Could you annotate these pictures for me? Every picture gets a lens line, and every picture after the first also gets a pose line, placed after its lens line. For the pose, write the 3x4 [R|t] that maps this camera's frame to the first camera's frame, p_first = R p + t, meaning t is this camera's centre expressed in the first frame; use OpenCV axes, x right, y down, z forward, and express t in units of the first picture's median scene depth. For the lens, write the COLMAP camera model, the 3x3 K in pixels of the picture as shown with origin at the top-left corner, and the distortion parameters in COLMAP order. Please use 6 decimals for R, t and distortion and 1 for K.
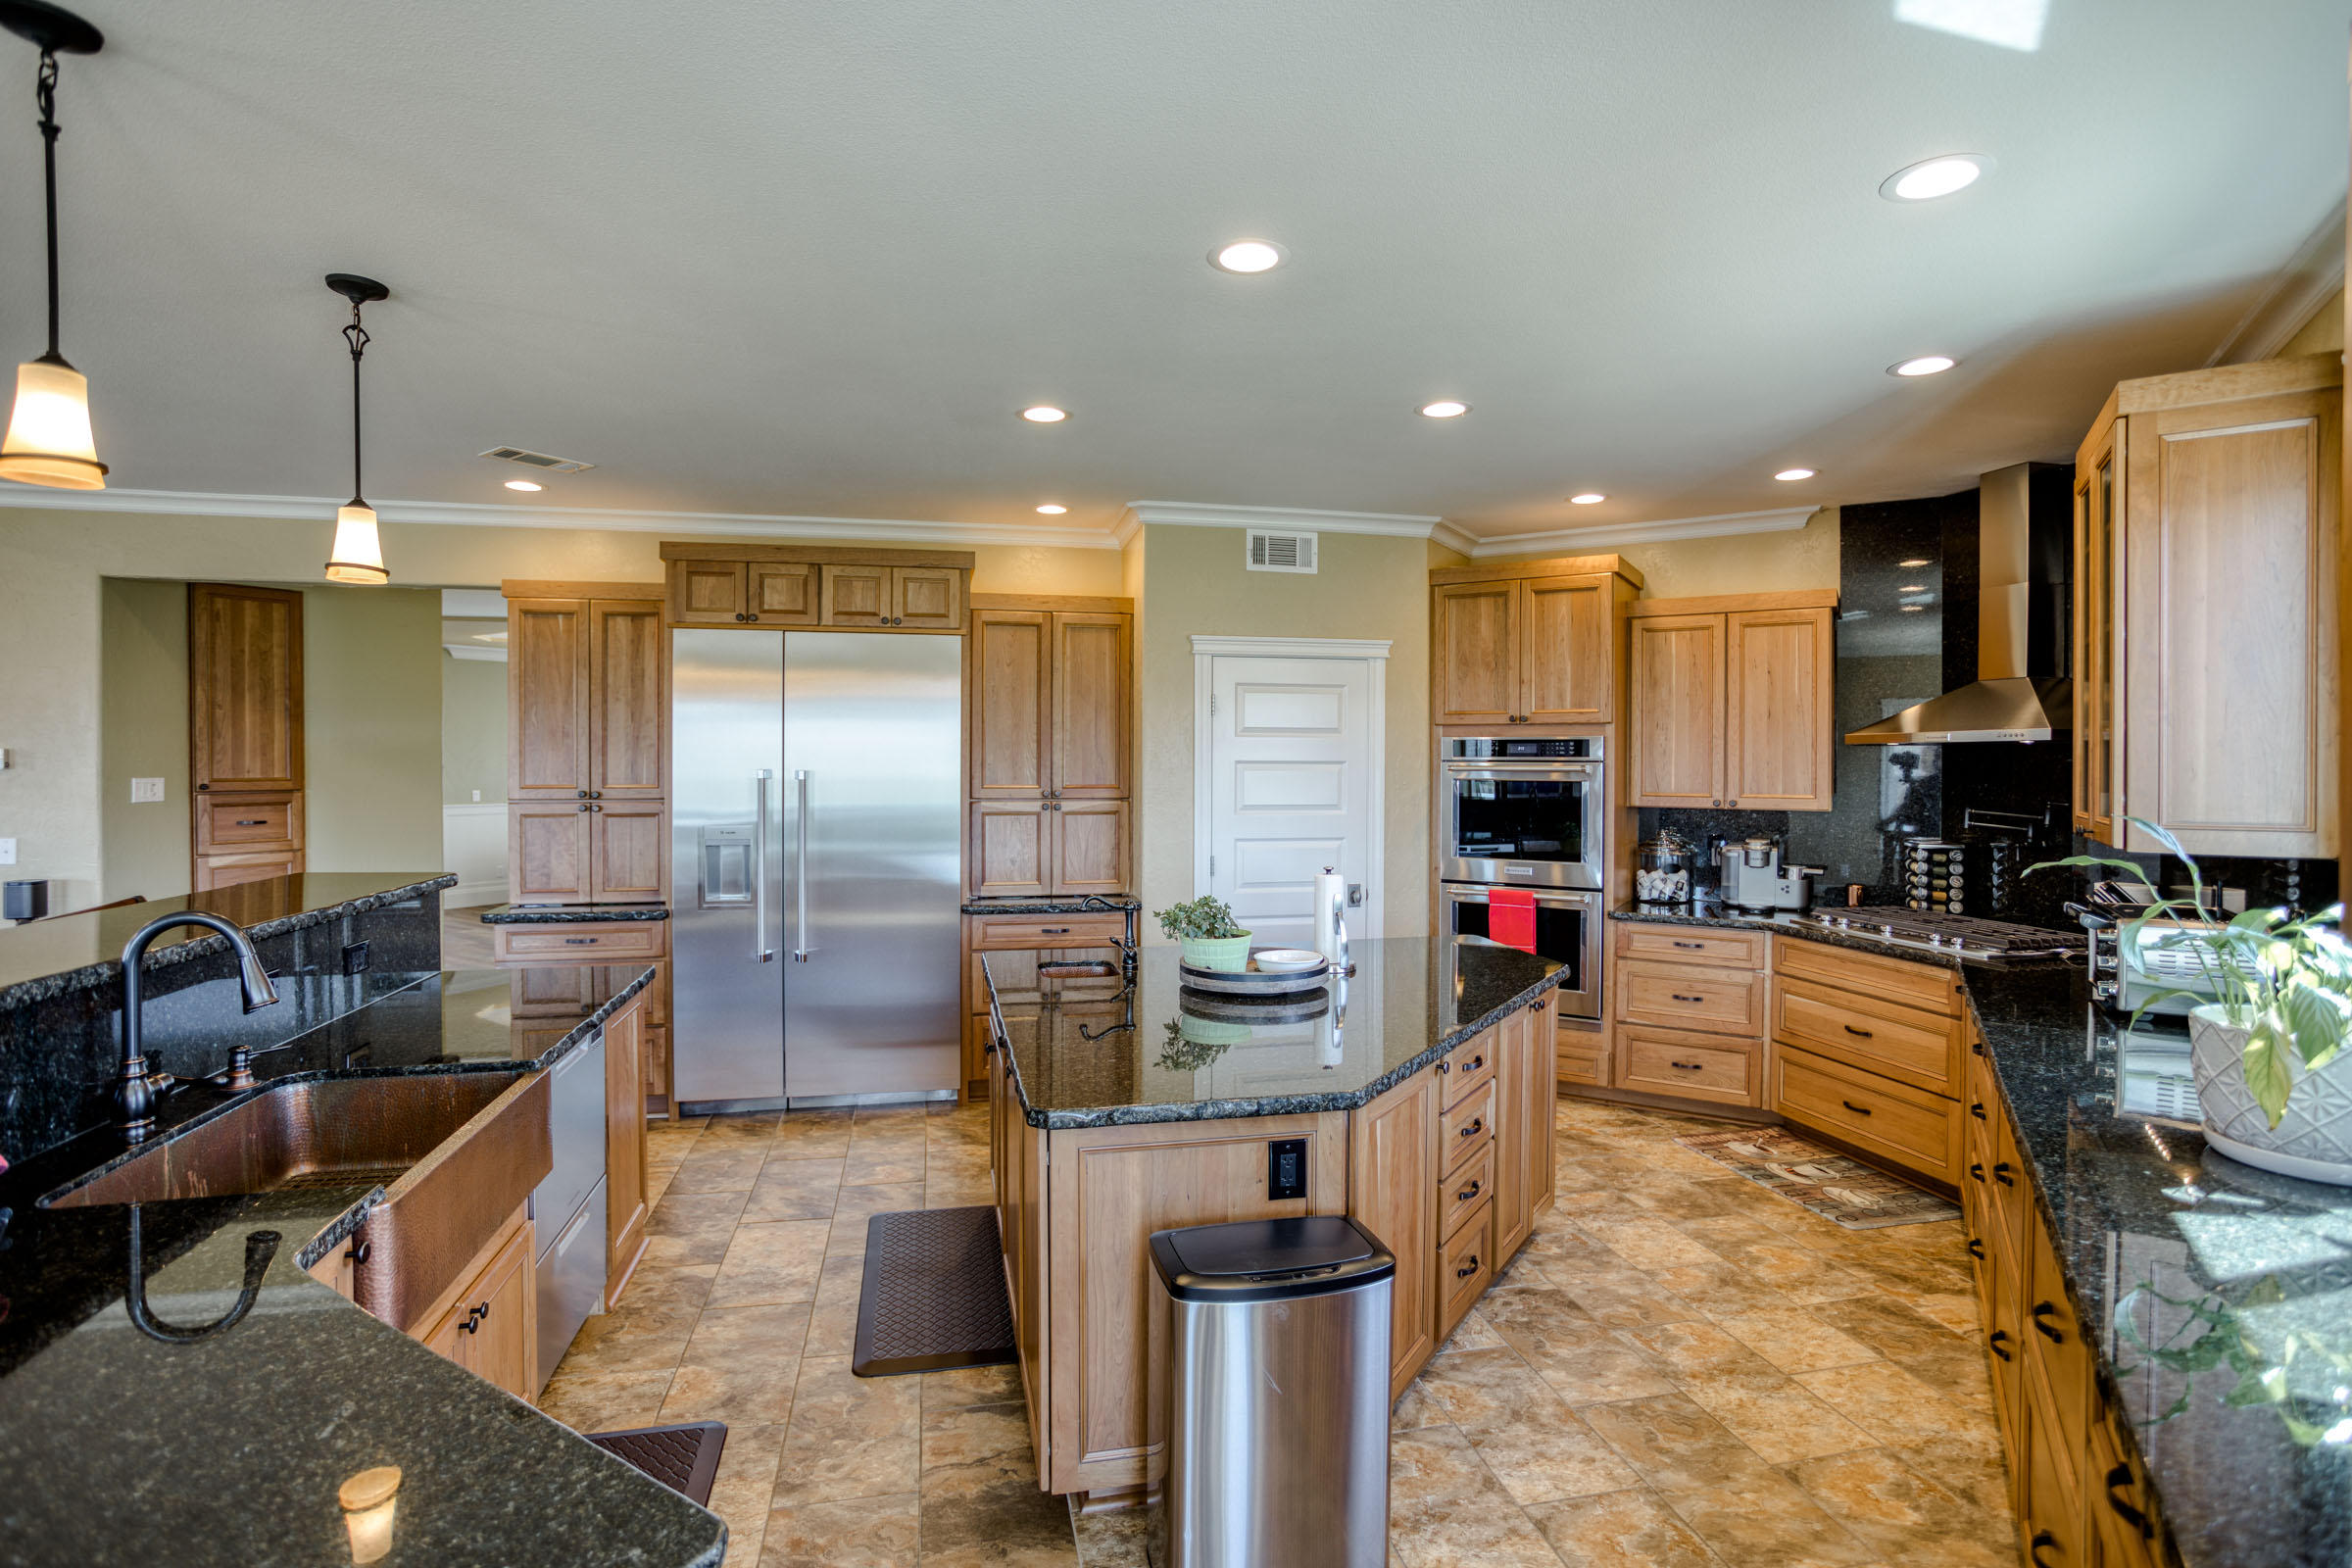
lens RADIAL K [[1133.3, 0, 1174.6], [0, 1133.3, 764.8], [0, 0, 1]] dist [-0.029639, 0.010492]
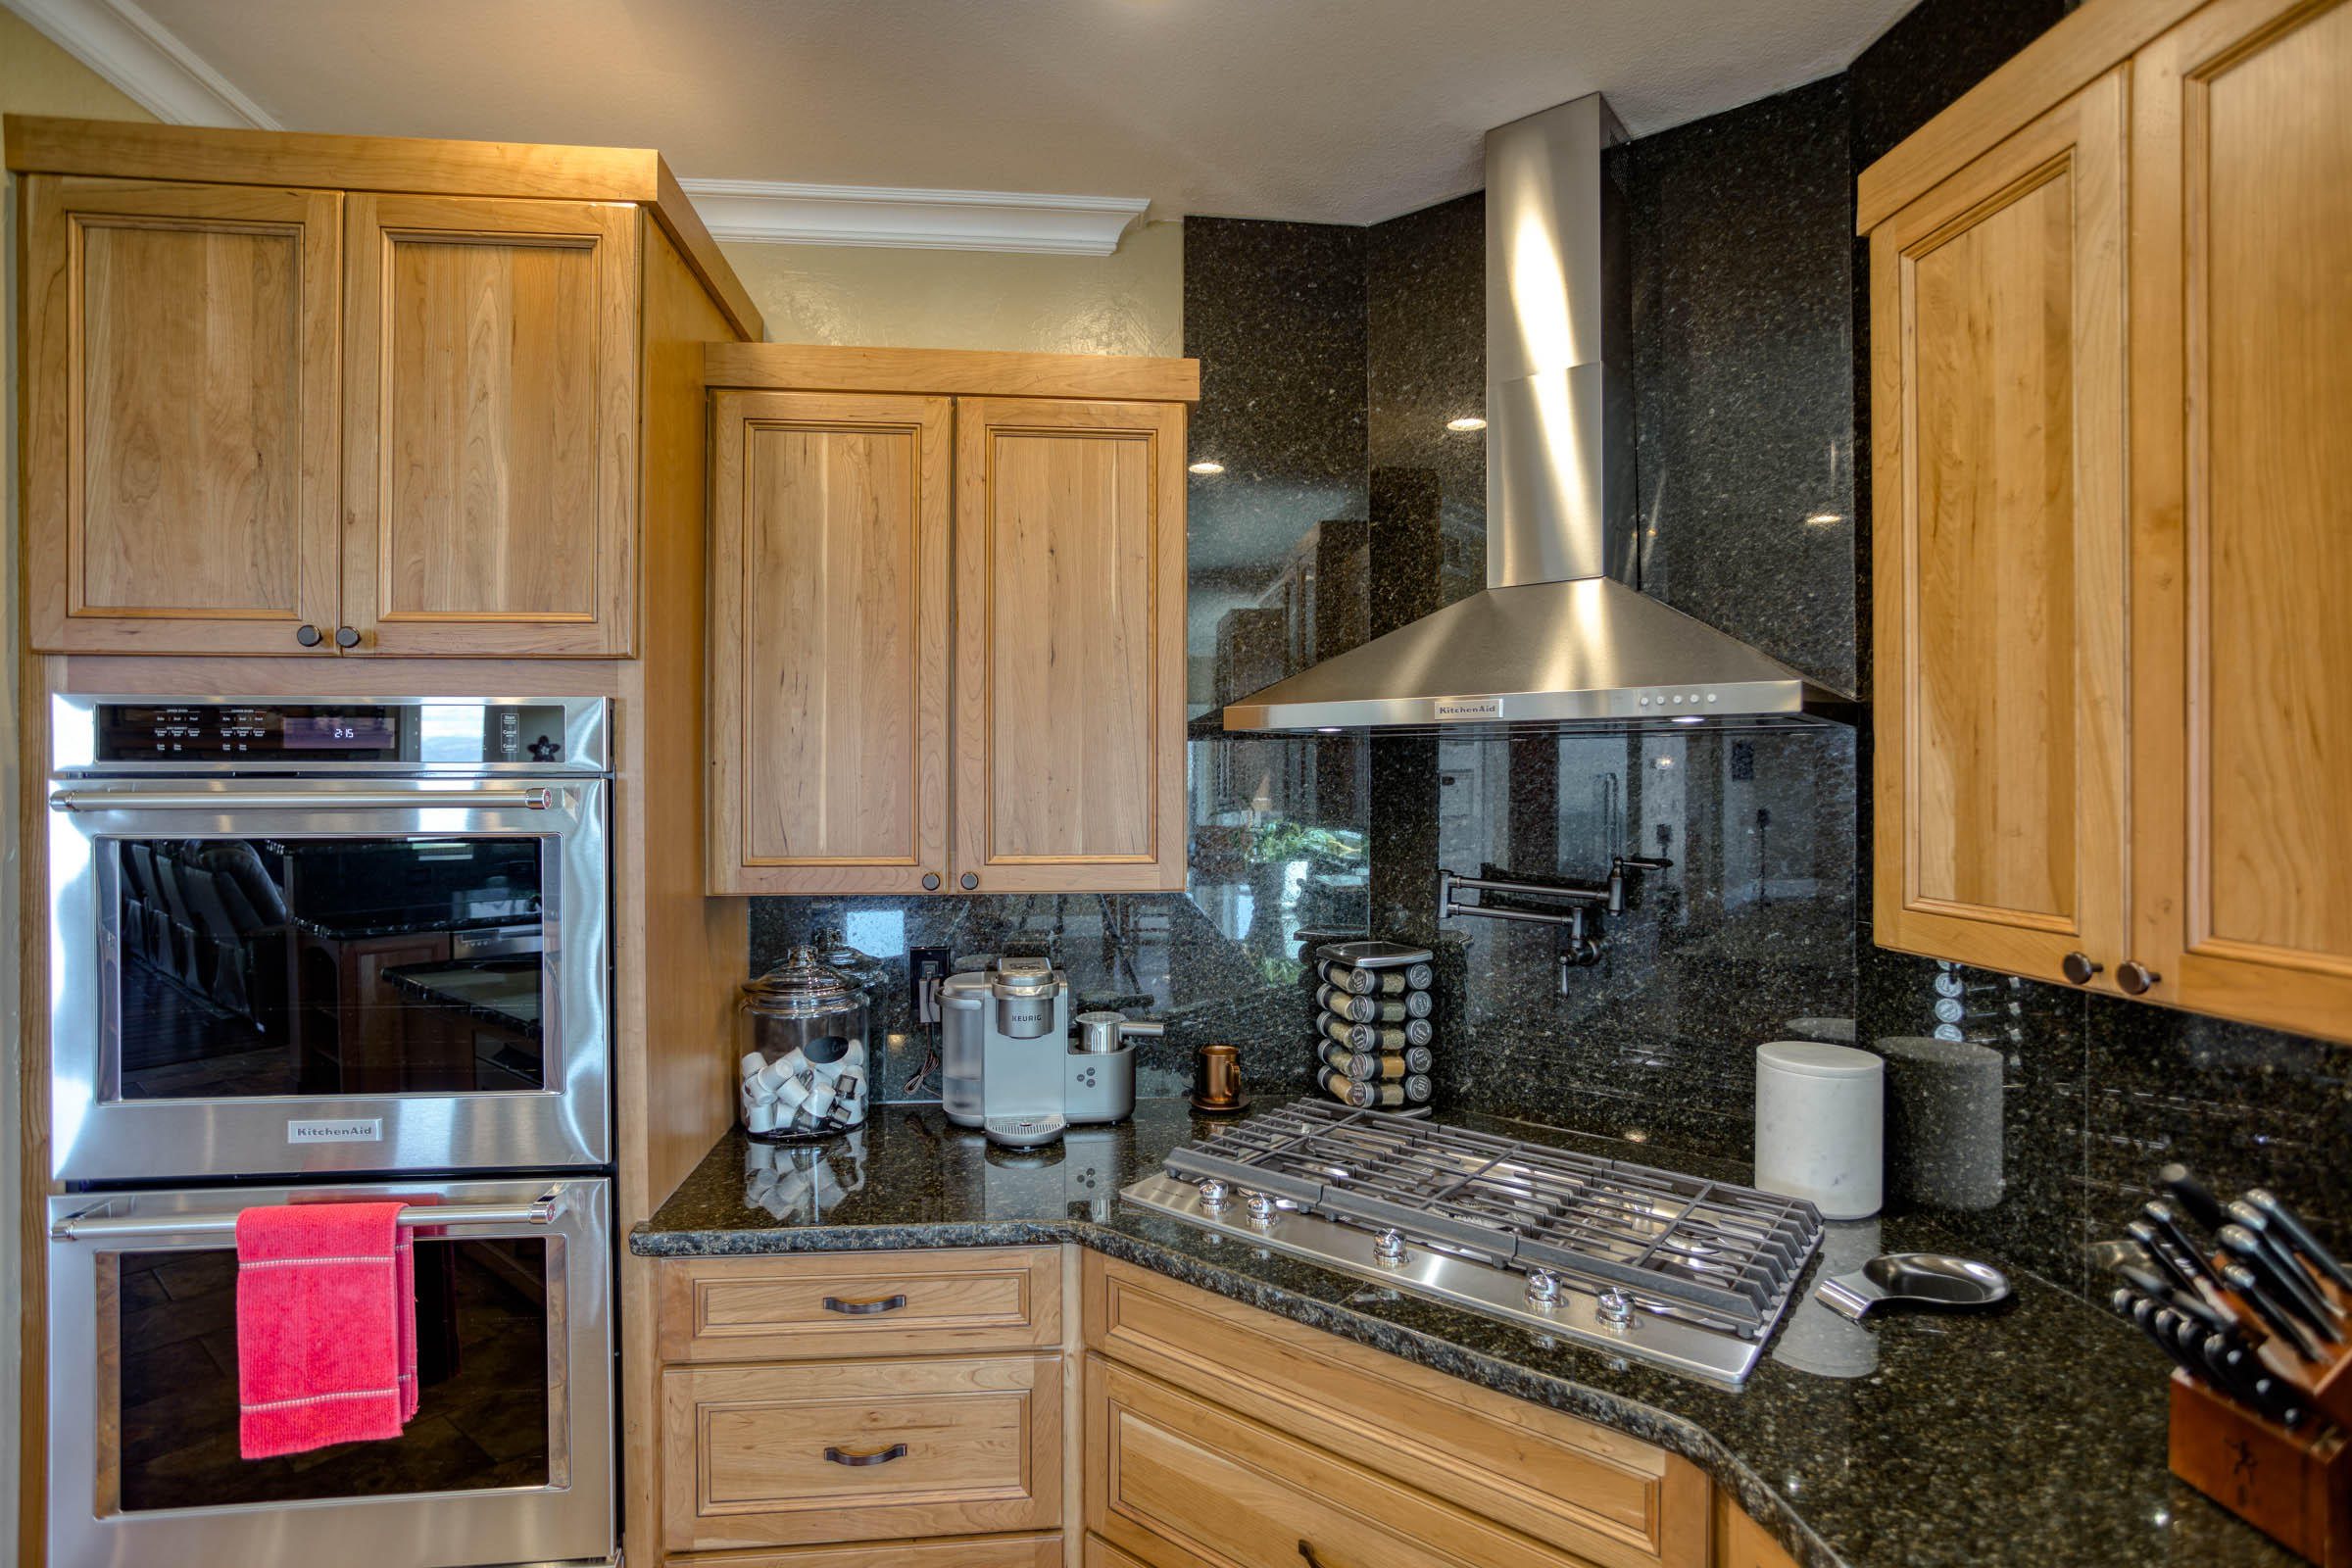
lens RADIAL K [[1133.3, 0, 1183.7], [0, 1133.3, 773.3], [0, 0, 1]] dist [-0.029639, 0.010492]
pose [[0.774062, -0.002468, 0.633105, 0.301630], [0.008423, 0.999944, -0.006401, -0.000078], [-0.633054, 0.010288, 0.774040, 0.642468]]
